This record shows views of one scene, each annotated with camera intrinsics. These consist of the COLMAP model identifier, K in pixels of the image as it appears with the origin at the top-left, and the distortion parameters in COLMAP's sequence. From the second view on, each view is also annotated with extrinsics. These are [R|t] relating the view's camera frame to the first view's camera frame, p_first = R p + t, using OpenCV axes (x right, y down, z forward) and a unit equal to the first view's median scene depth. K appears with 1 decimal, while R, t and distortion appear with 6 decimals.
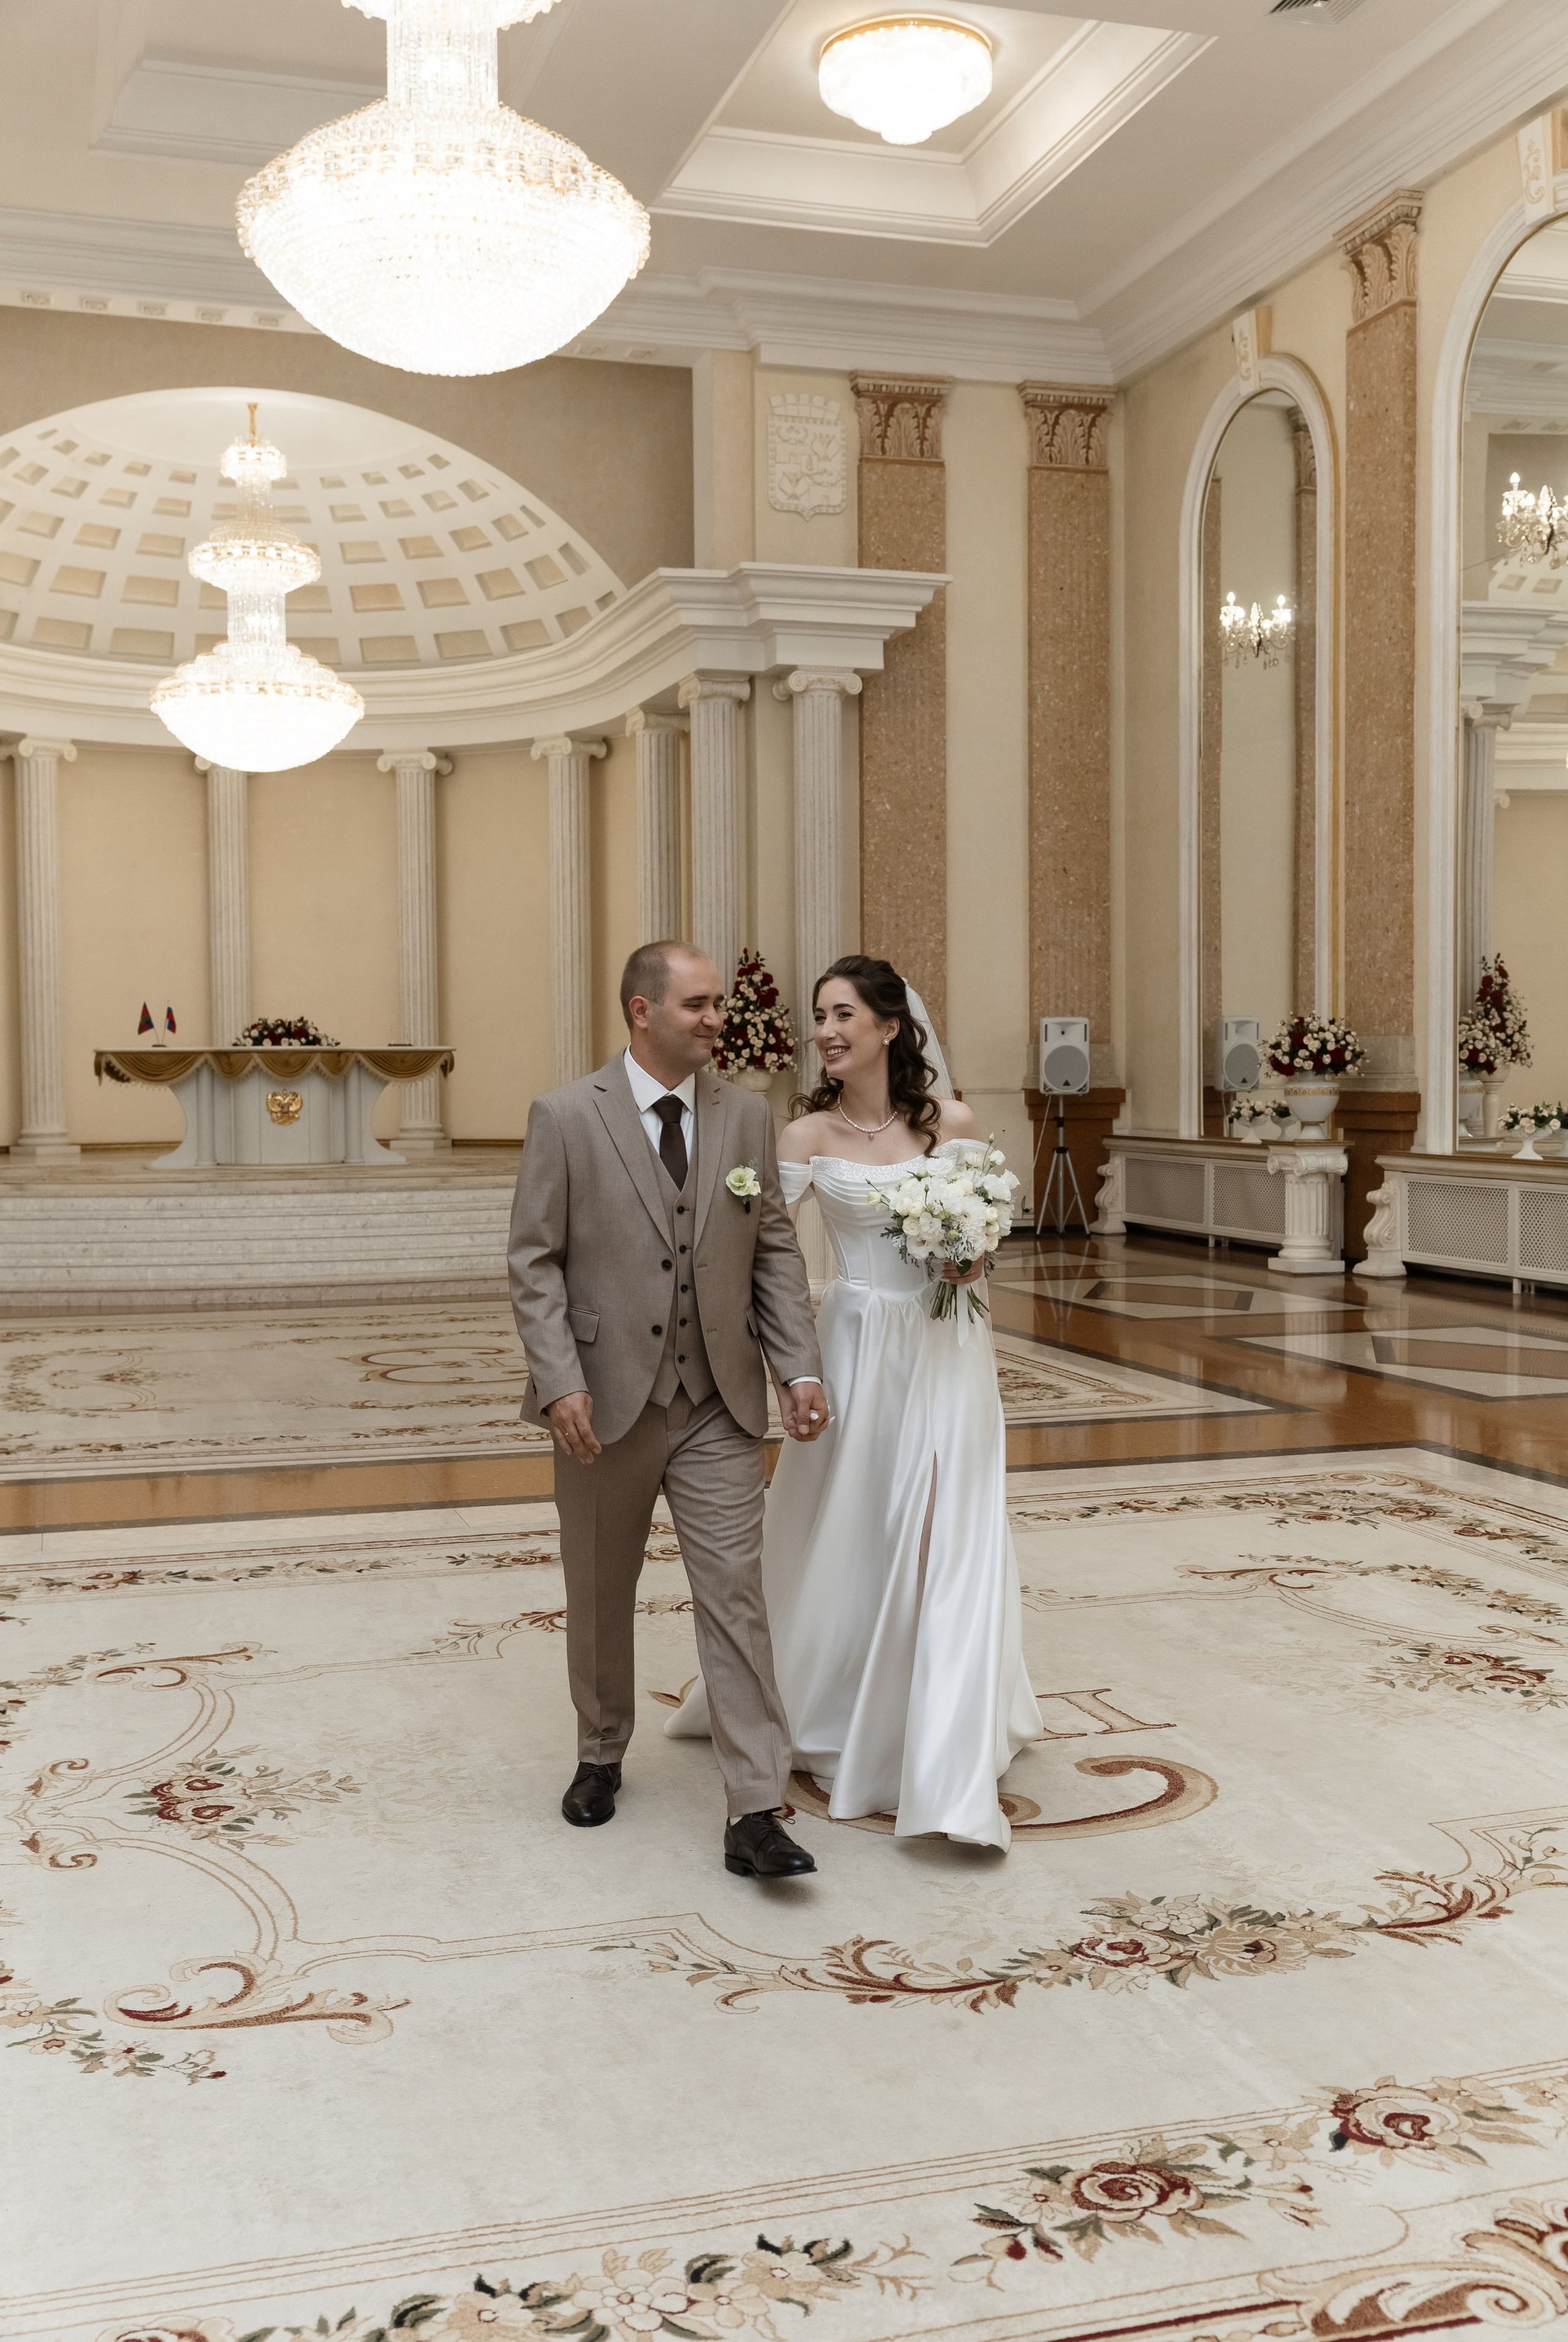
lens RADIAL K [[2298.9, 0, 784.0], [0, 2298.9, 1171.0], [0, 0, 1]] dist [0.006188, -0.000519]
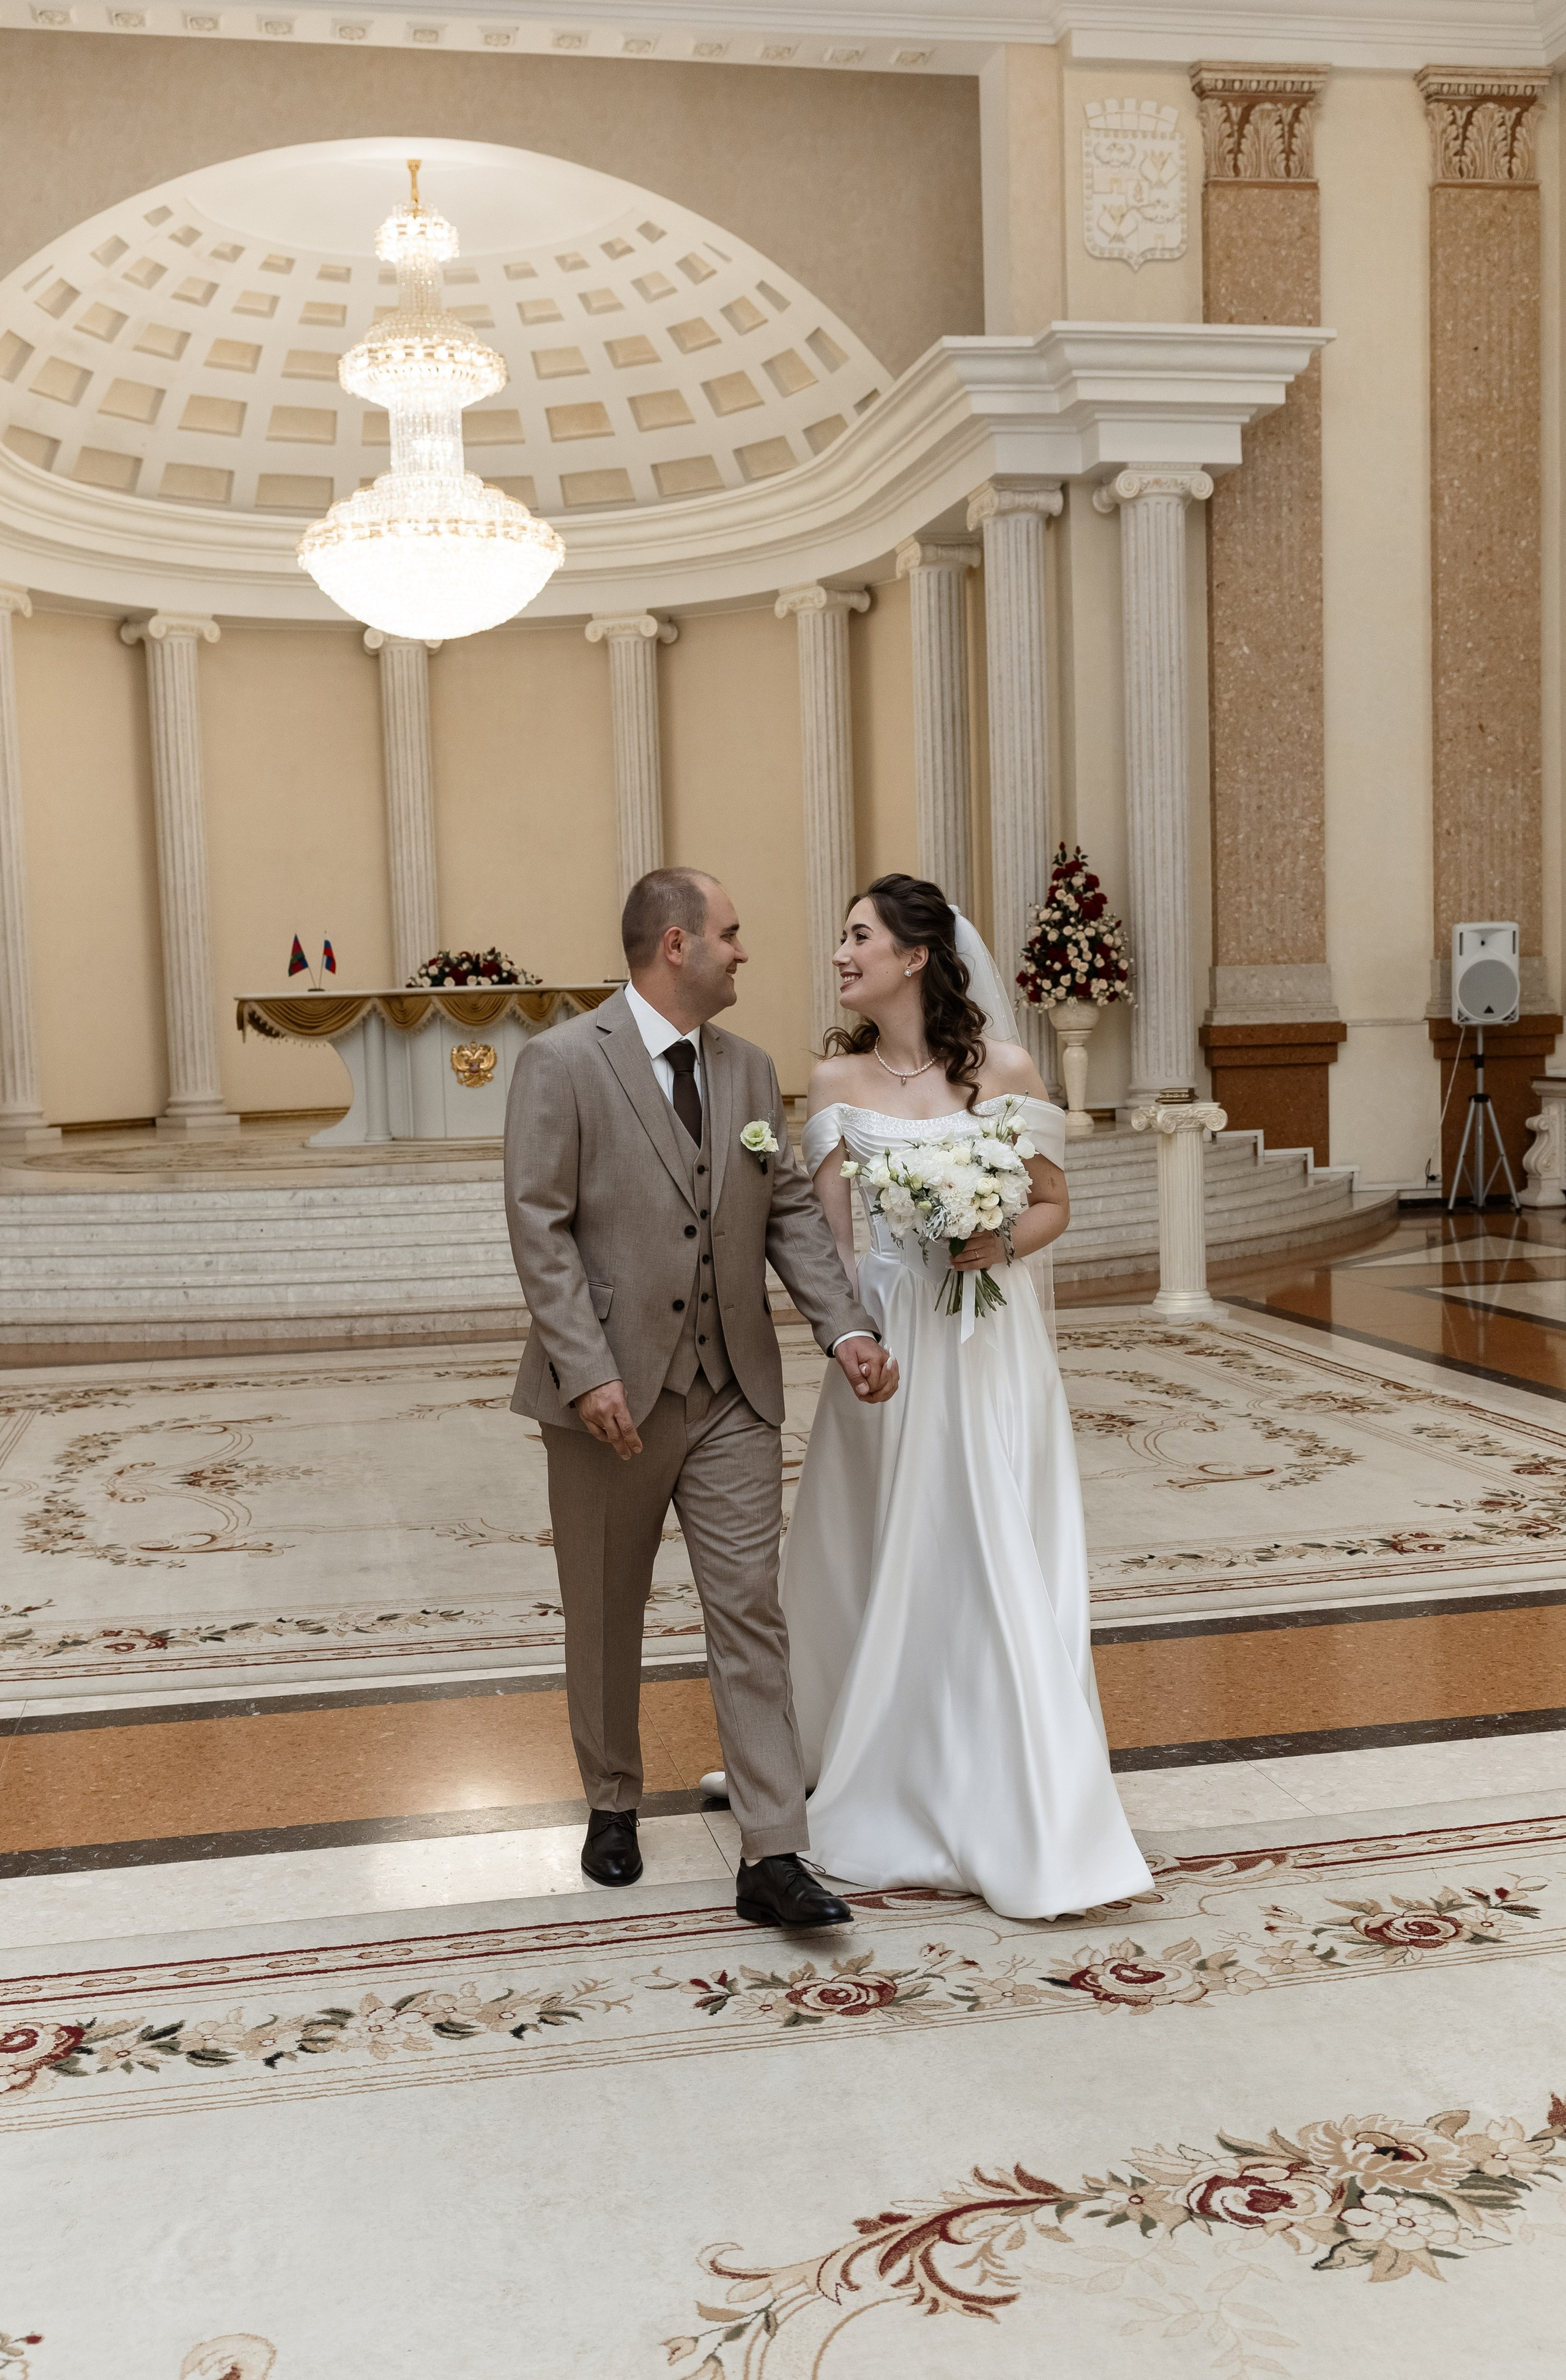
lens RADIAL K [[2455.6, 0, 802.3], [0, 2455.6, 1244.7], [0, 0, 1]] dist [-0.011765, 0.006654]
pose [[0.995051, -0.014828, -0.098252, -0.023912], [0.020066, 0.998417, 0.052543, -0.007827], [0.097318, -0.054254, 0.993773, 0.169524]]
